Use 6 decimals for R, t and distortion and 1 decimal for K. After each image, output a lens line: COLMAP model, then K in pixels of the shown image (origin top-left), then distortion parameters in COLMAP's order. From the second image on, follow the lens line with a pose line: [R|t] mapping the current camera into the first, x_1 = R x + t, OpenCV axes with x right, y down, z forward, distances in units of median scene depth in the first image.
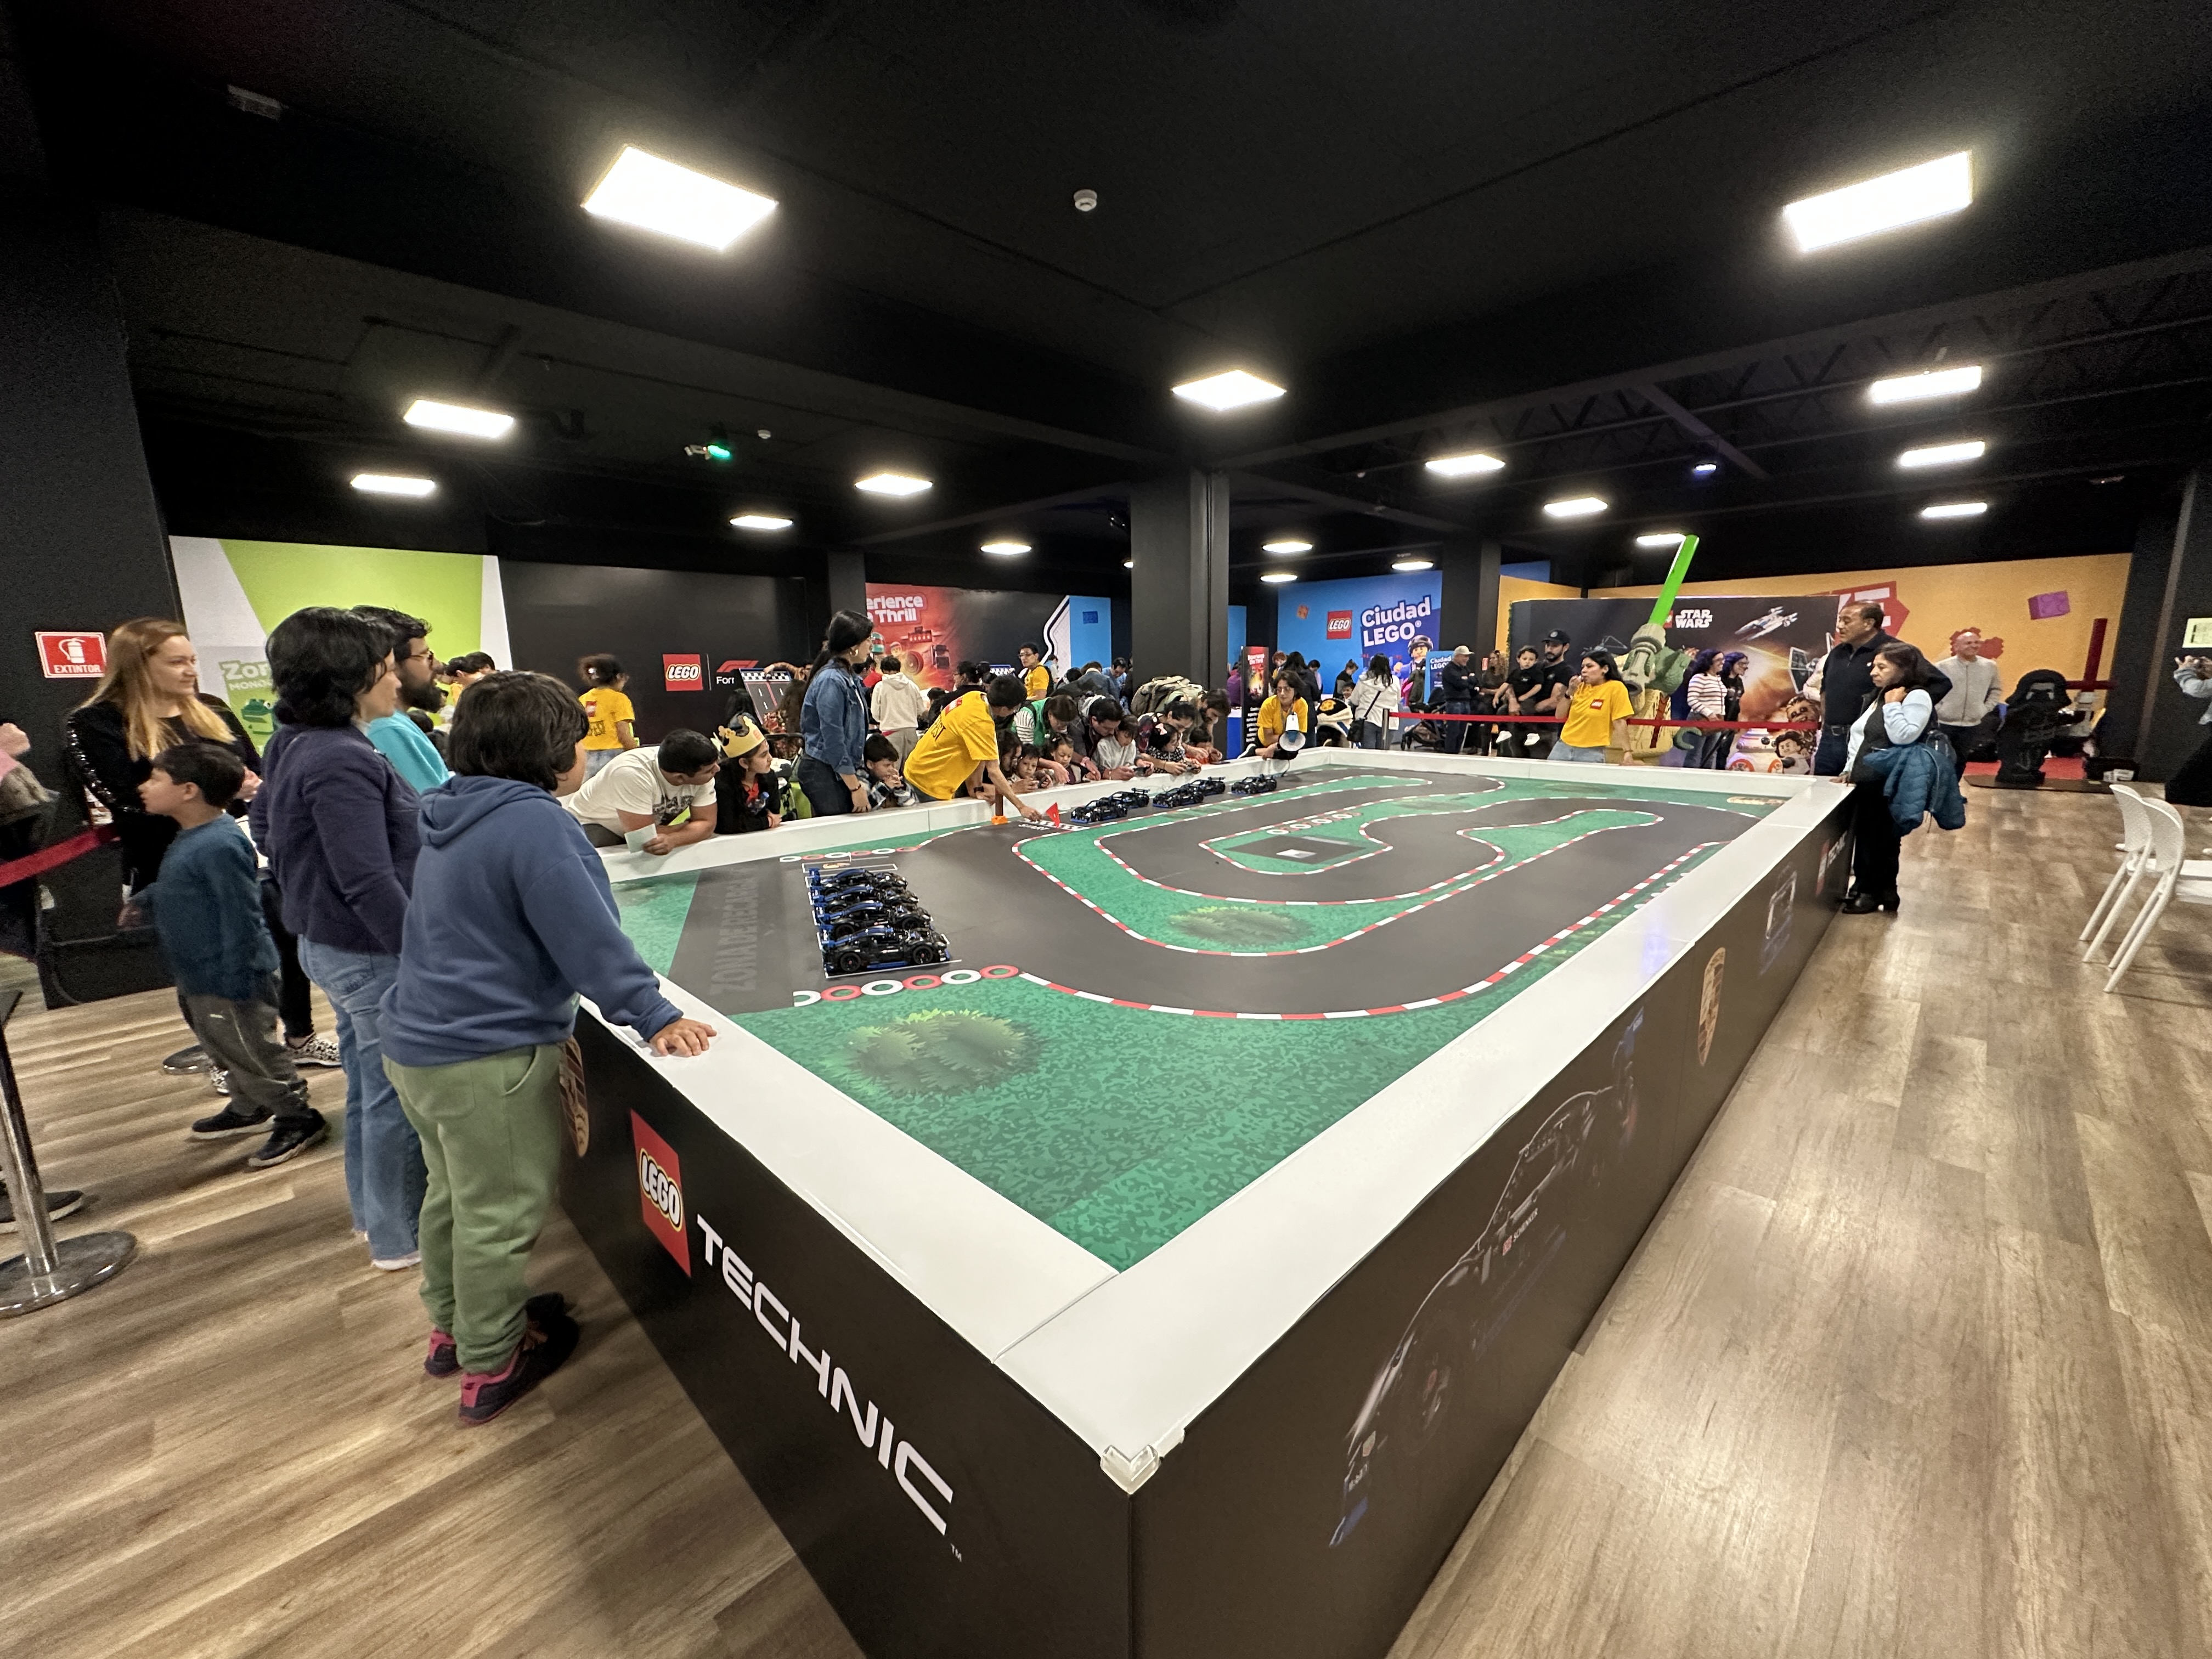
lens RADIAL K [[881.3, 0, 1101.6], [0, 881.3, 826.8], [0, 0, 1]] dist [0.002439, 0.000261]
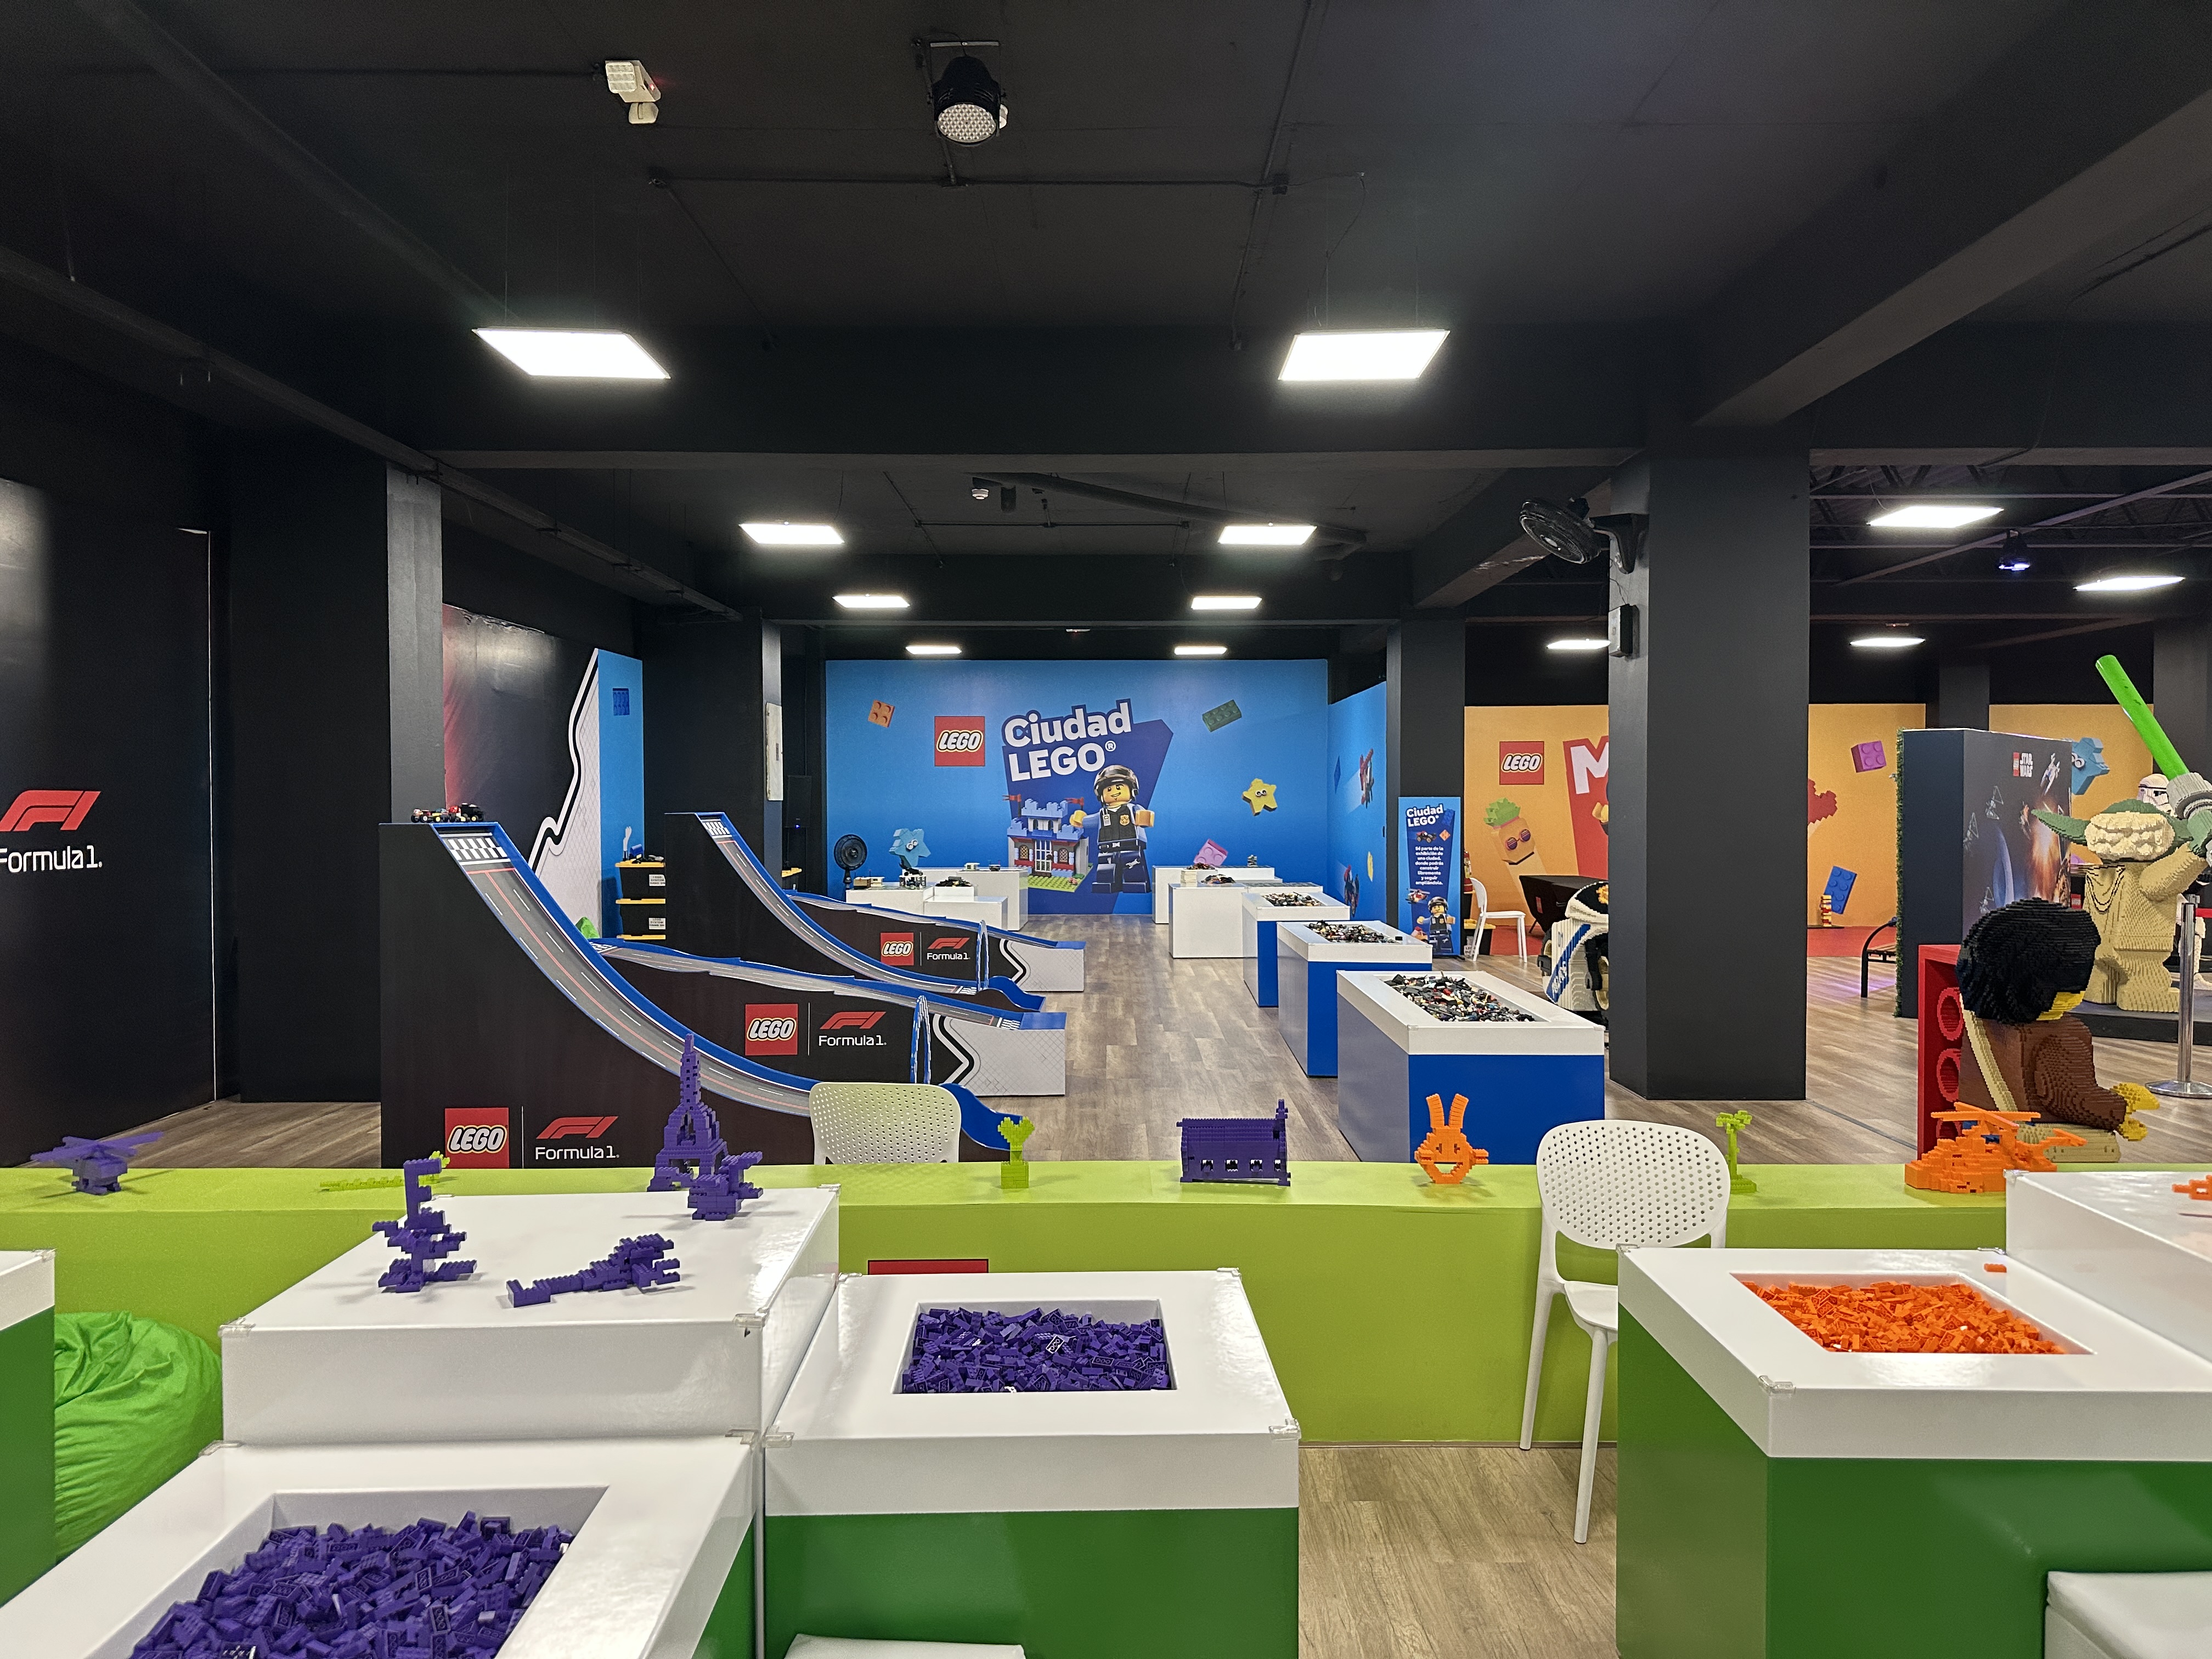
lens RADIAL K [[1525.1, 0, 1105.7], [0, 1525.1, 828.6], [0, 0, 1]] dist [0.004657, 0.000532]
pose [[0.706956, 0.002197, 0.707254, -0.346331], [0.119450, 0.985259, -0.122460, -0.051004], [-0.697097, 0.171055, 0.696273, 0.298047]]
